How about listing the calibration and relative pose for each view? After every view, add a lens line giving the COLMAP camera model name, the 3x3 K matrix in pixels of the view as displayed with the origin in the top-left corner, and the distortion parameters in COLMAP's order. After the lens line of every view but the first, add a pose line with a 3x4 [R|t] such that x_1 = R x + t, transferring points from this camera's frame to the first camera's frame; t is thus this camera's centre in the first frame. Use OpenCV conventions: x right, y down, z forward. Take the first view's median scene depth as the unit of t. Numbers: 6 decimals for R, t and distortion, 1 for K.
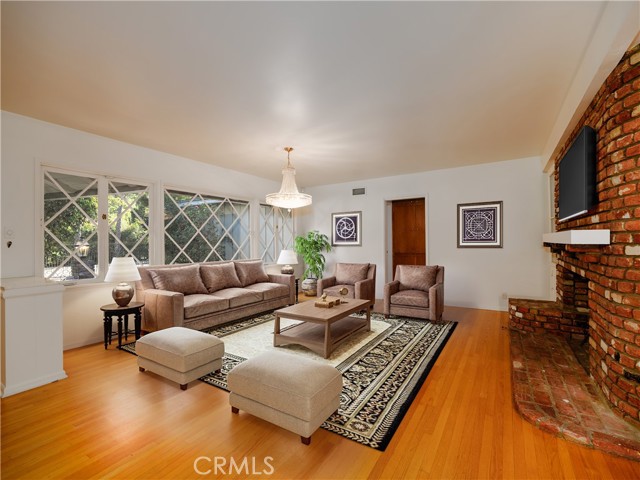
lens RADIAL K [[291.9, 0, 334.1], [0, 291.9, 243.4], [0, 0, 1]] dist [-0.001637, -0.001160]
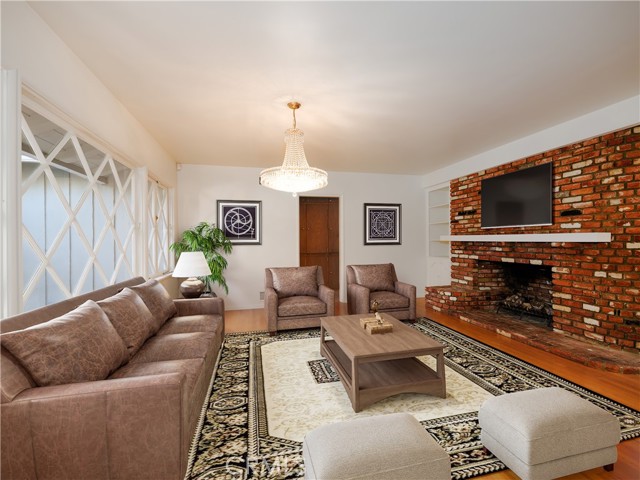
lens RADIAL K [[302.7, 0, 323.5], [0, 302.7, 239.0], [0, 0, 1]] dist [-0.003566, -0.000245]
pose [[0.688563, -0.001656, 0.725175, -0.506639], [0.003779, 0.999992, -0.001304, -0.006134], [-0.725167, 0.003638, 0.688564, 0.390852]]
